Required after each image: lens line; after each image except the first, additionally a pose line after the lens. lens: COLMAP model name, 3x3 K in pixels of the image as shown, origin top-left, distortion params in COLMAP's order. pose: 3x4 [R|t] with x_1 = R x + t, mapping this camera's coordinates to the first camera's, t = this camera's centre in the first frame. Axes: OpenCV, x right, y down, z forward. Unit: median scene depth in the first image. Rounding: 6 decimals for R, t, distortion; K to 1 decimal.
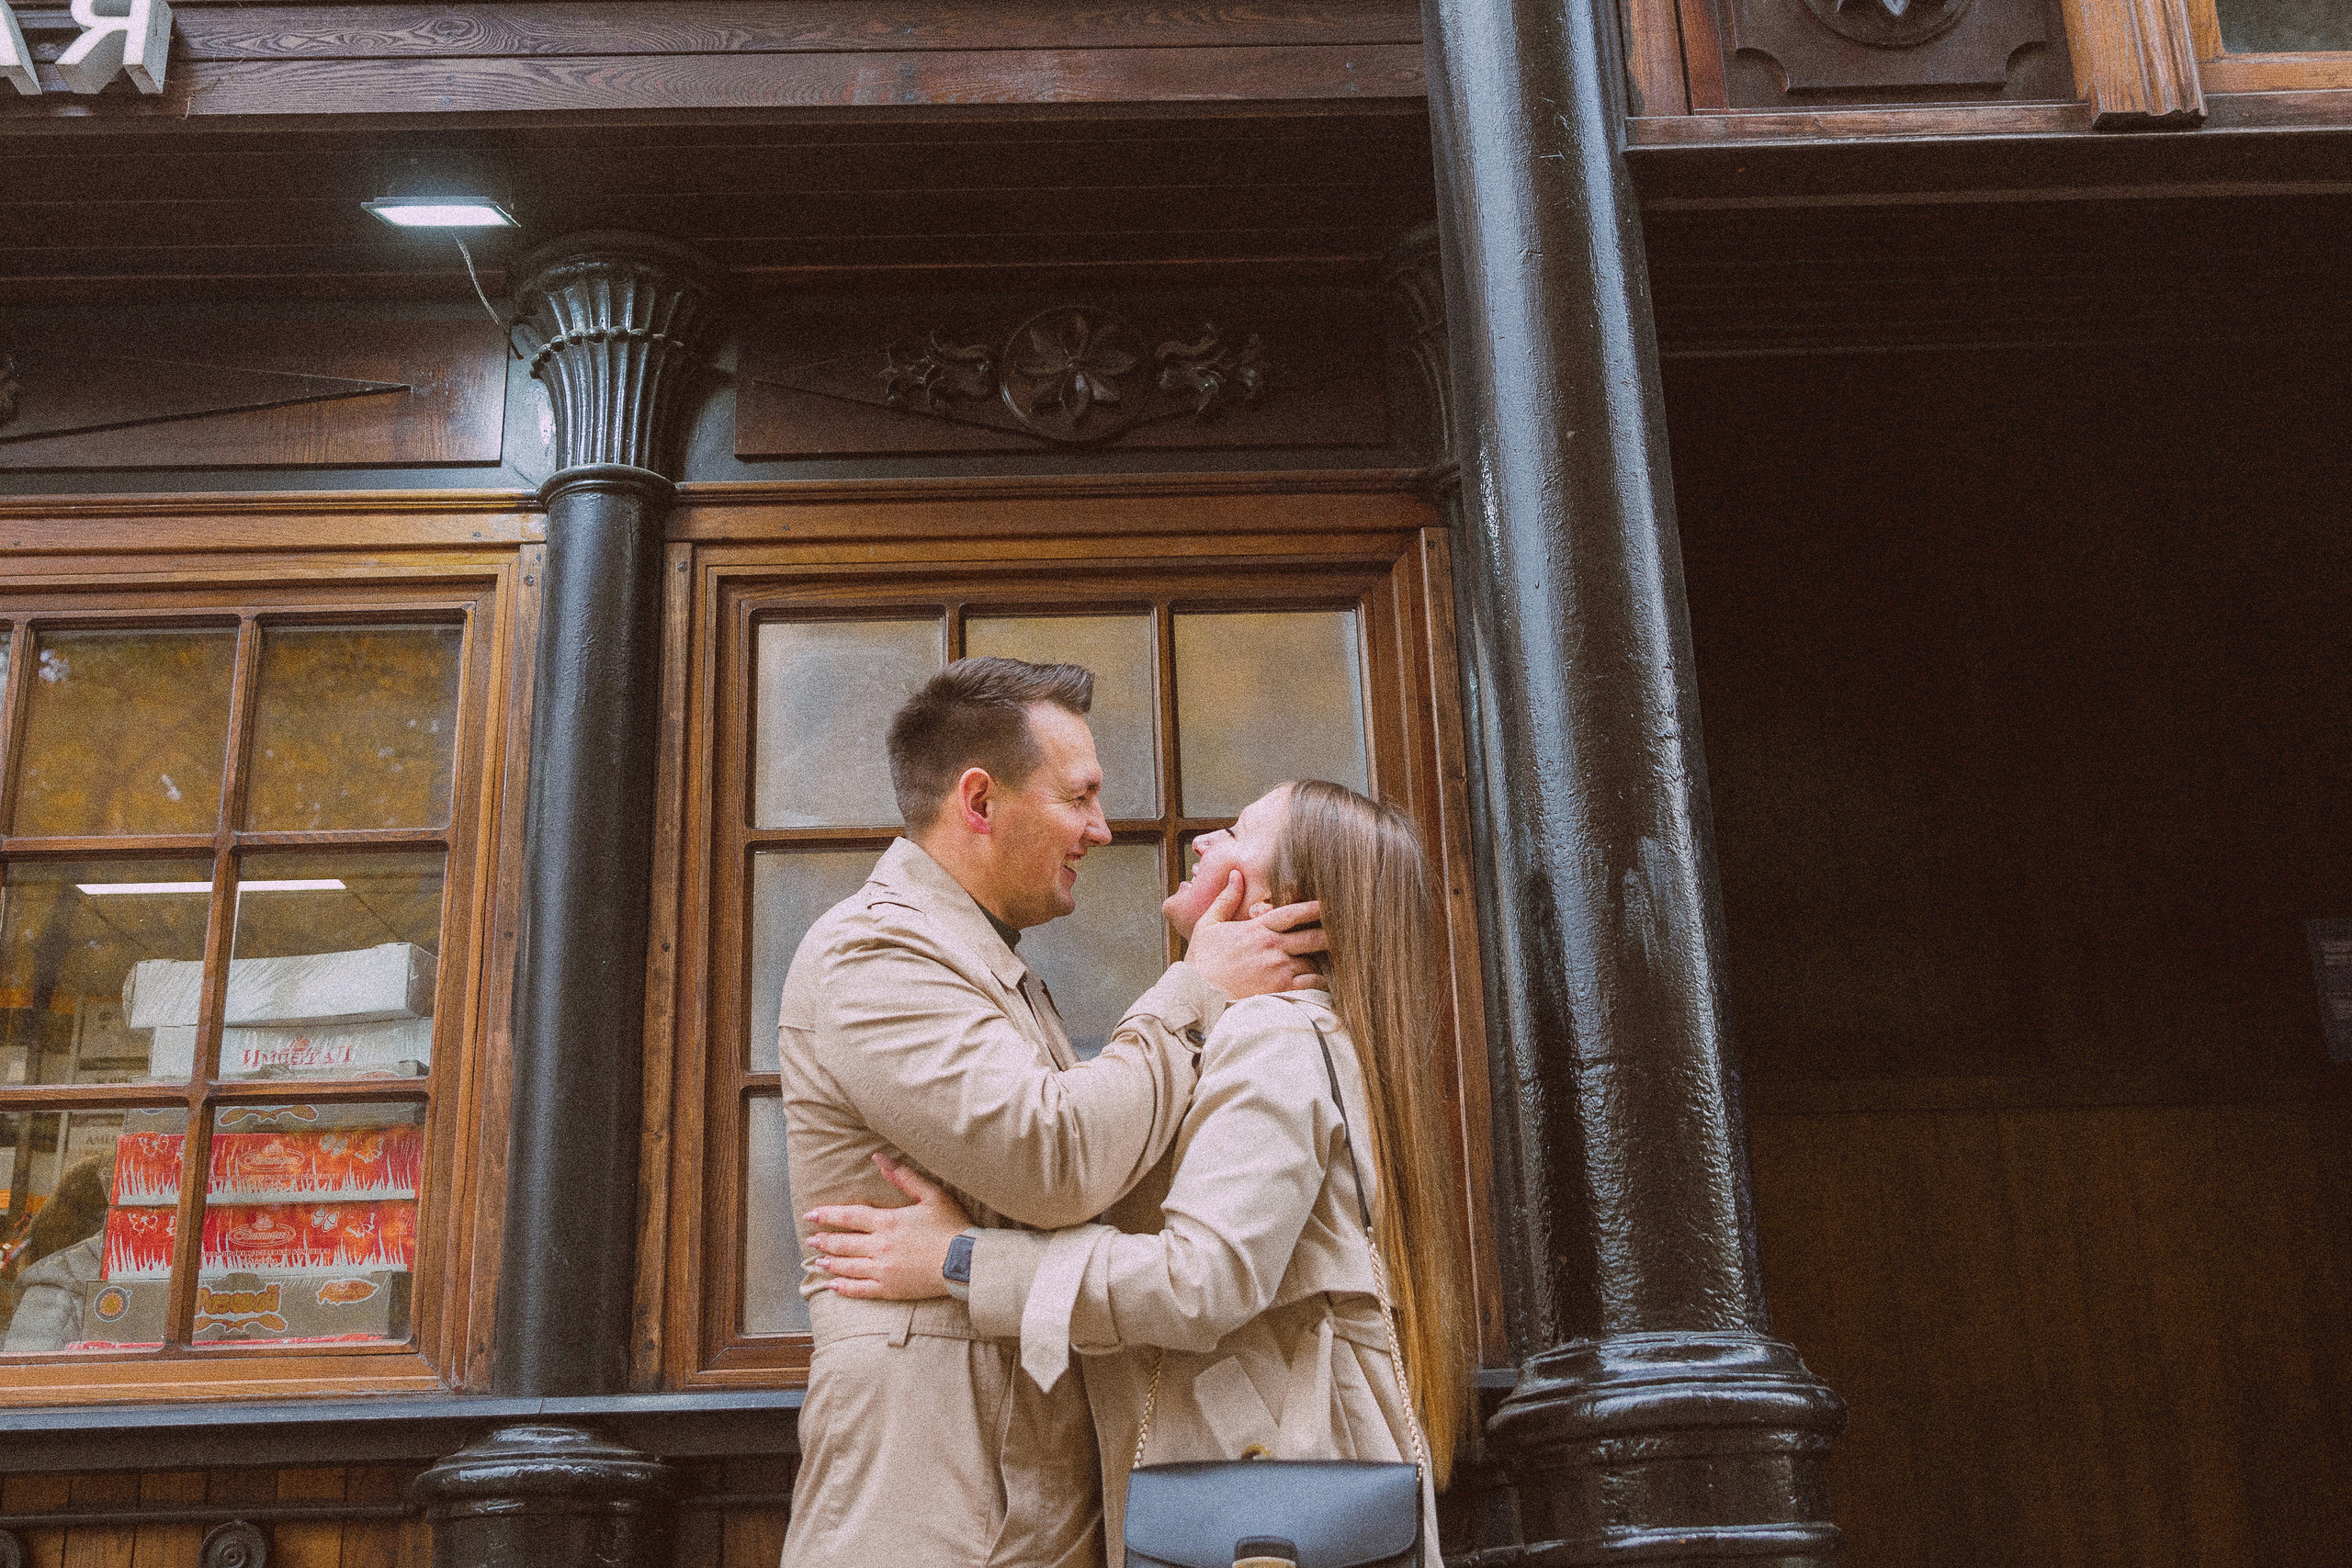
lens RADIAL K [[2524.7, 0, 1176.0], [0, 2524.7, 784.0], [0, 0, 1]] dist [-0.005278, 0.000968]
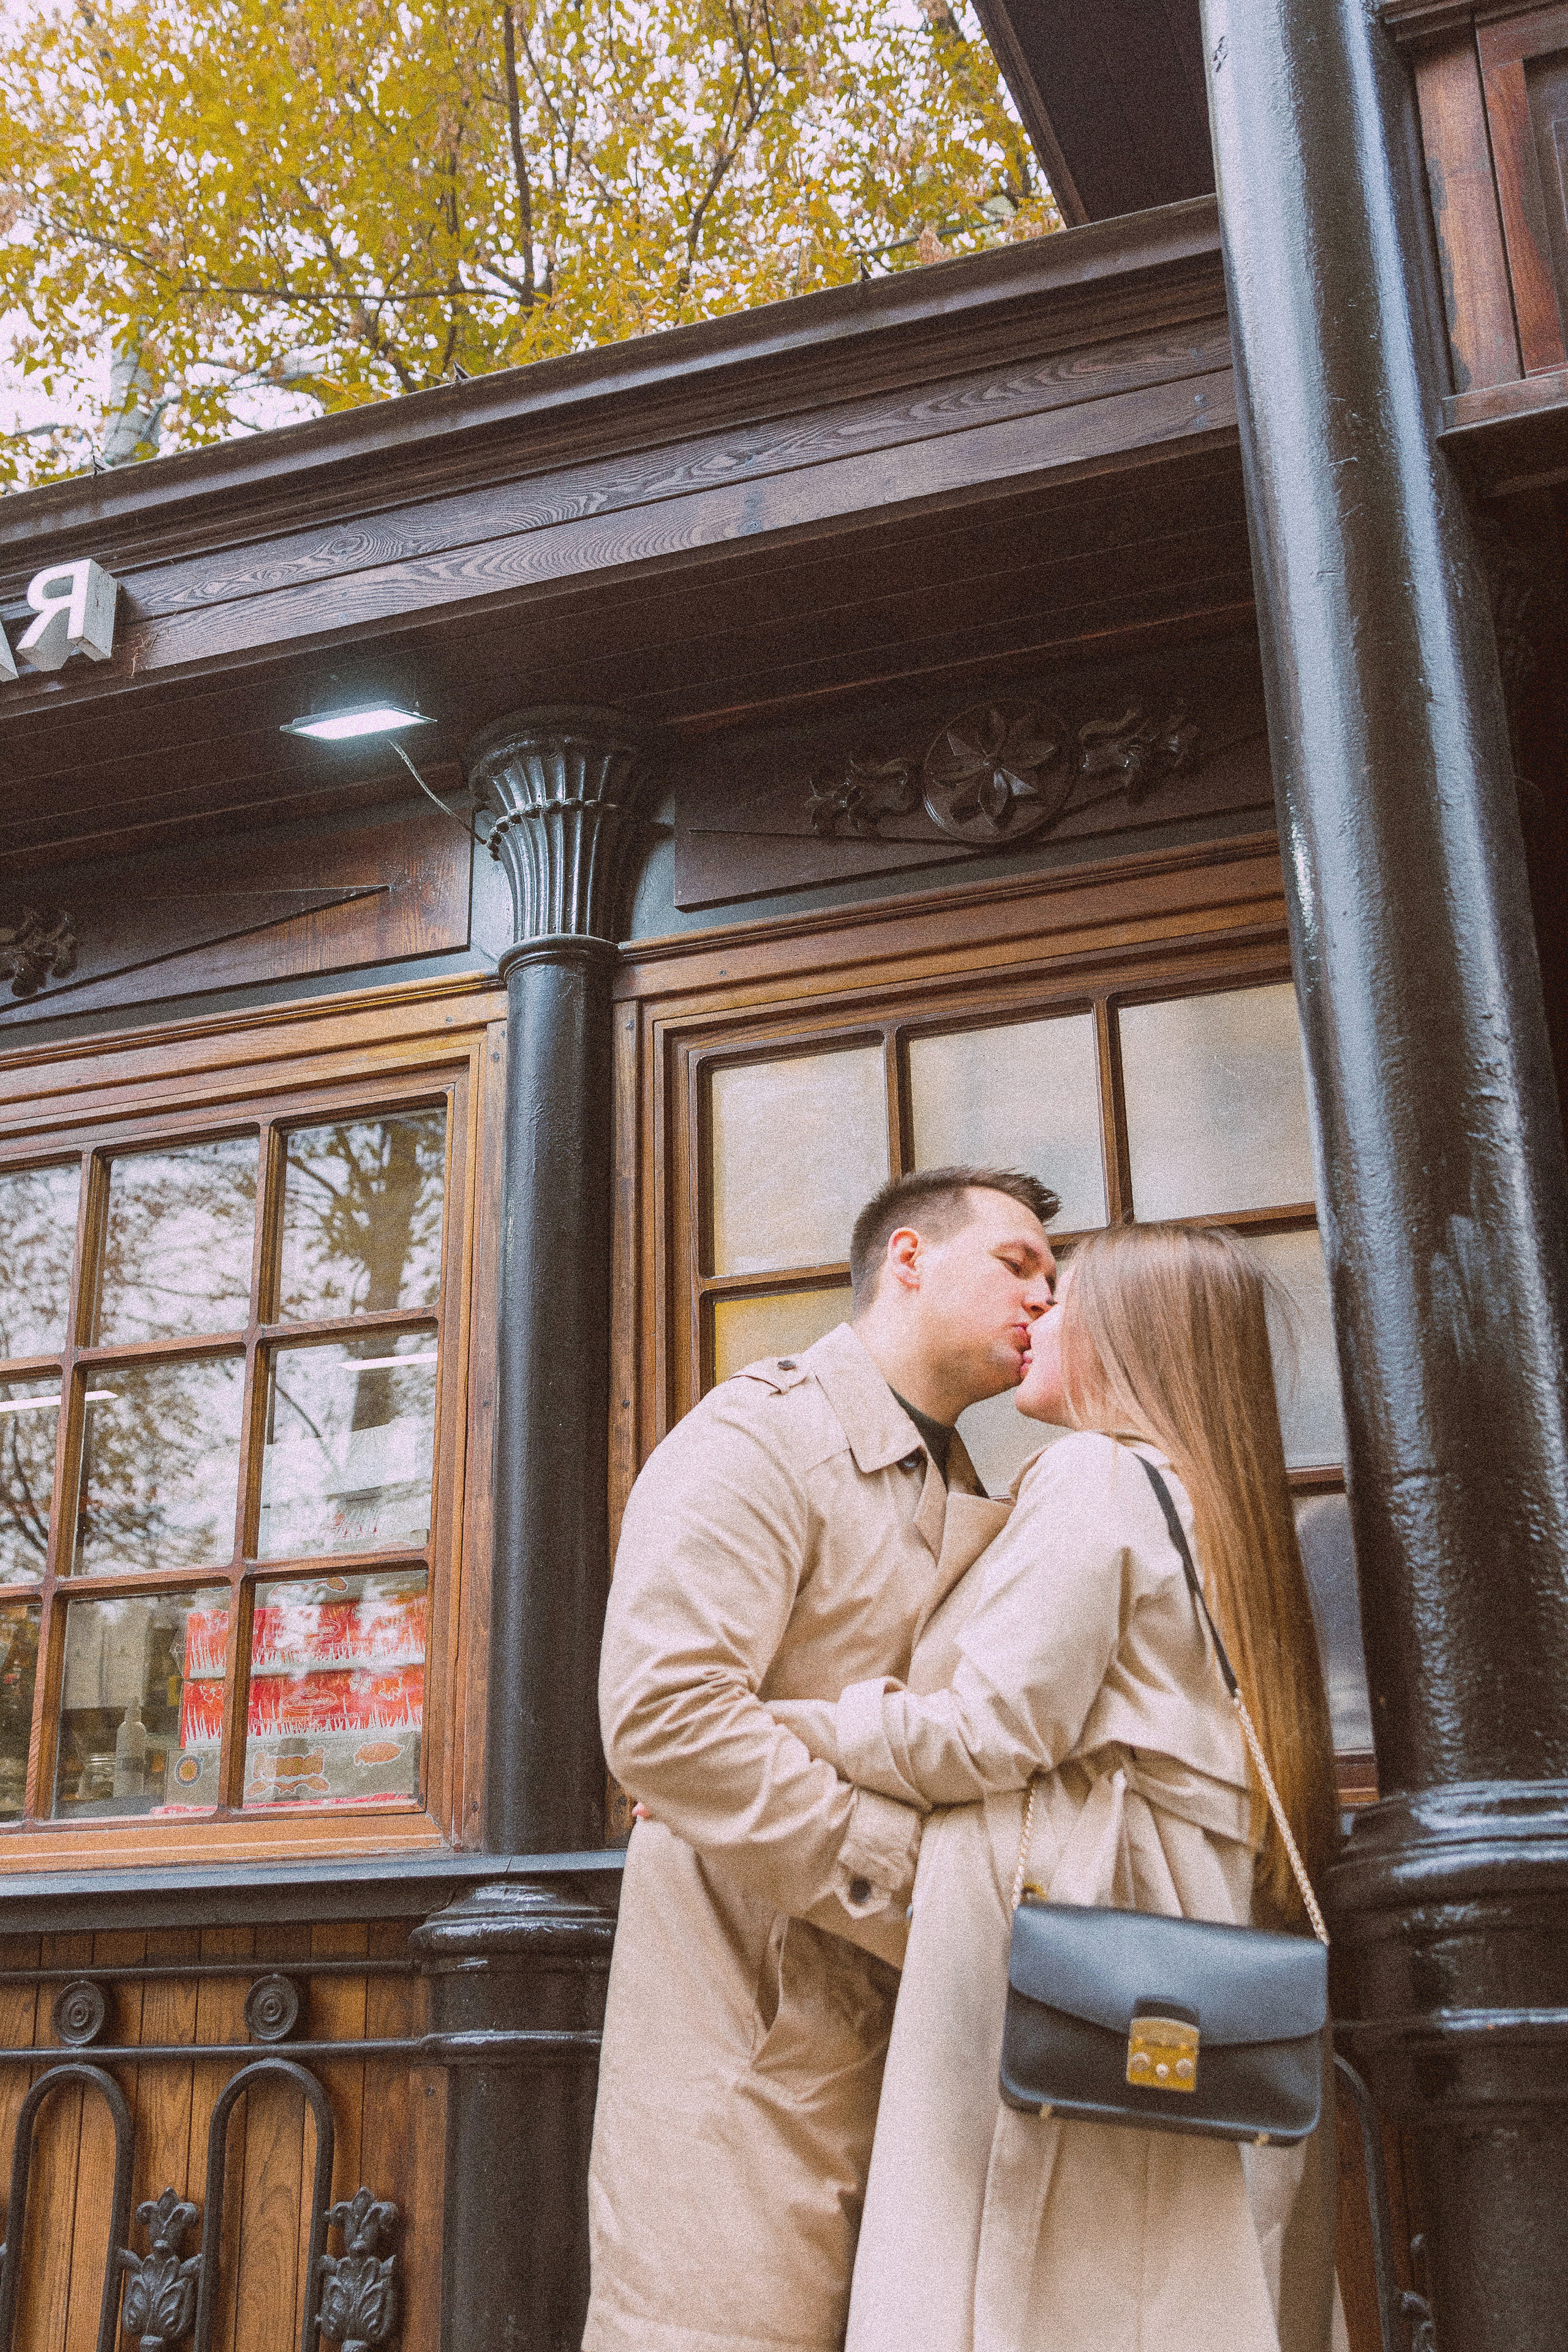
lens RADIAL K [[2524.9, 0, 784.0], [0, 2524.9, 1176.0], [0, 0, 1]] dist [-0.005278, 0.000968]
pose [[0.931552, -0.106385, -0.347697, 0.213585], [0.106868, 0.994113, -0.017850, -0.001381], [0.347549, -0.020530, 0.937437, 0.073780]]
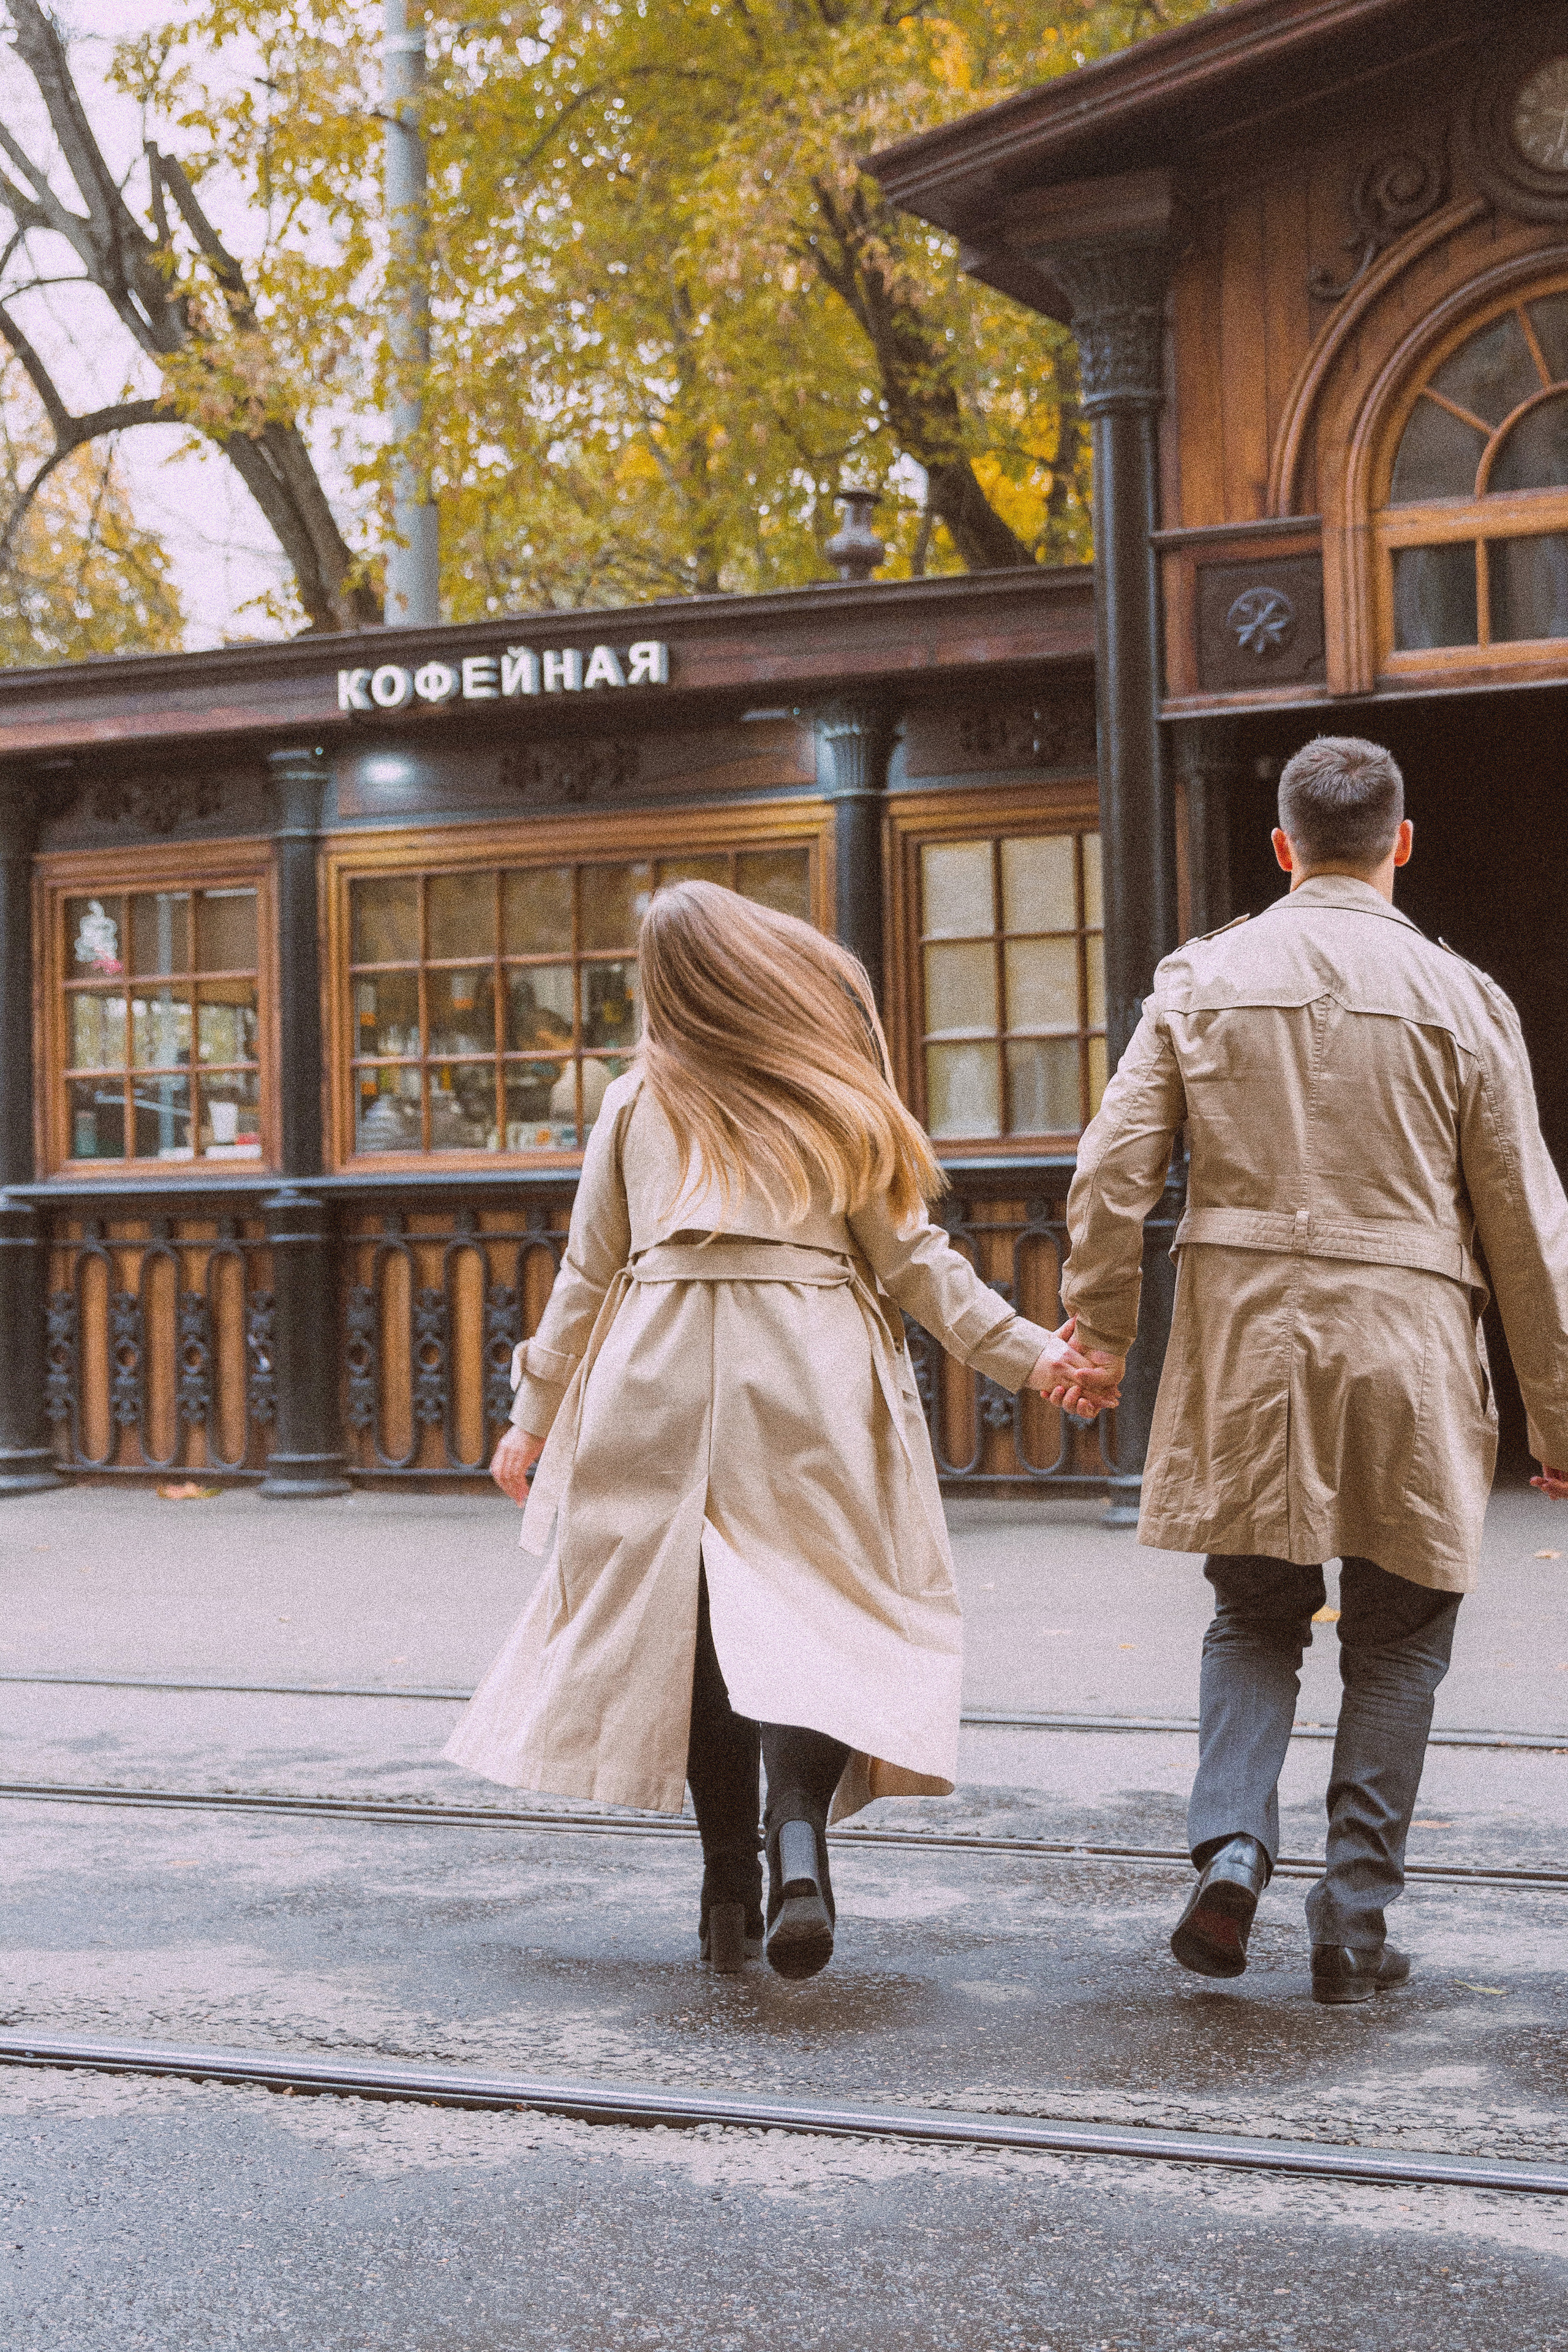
lens RADIAL K [[3860.6, 0, 784.0], [0, 3860.6, 1176.0], [0, 0, 1]] dist [0.168420, 0.000182]
pose [[0.895110, 0.009646, -0.445742, 1.430197], [0.136200, 0.946057, 0.293982, -0.908035], [0.424533, -0.323856, 0.845511, -2.390832]]
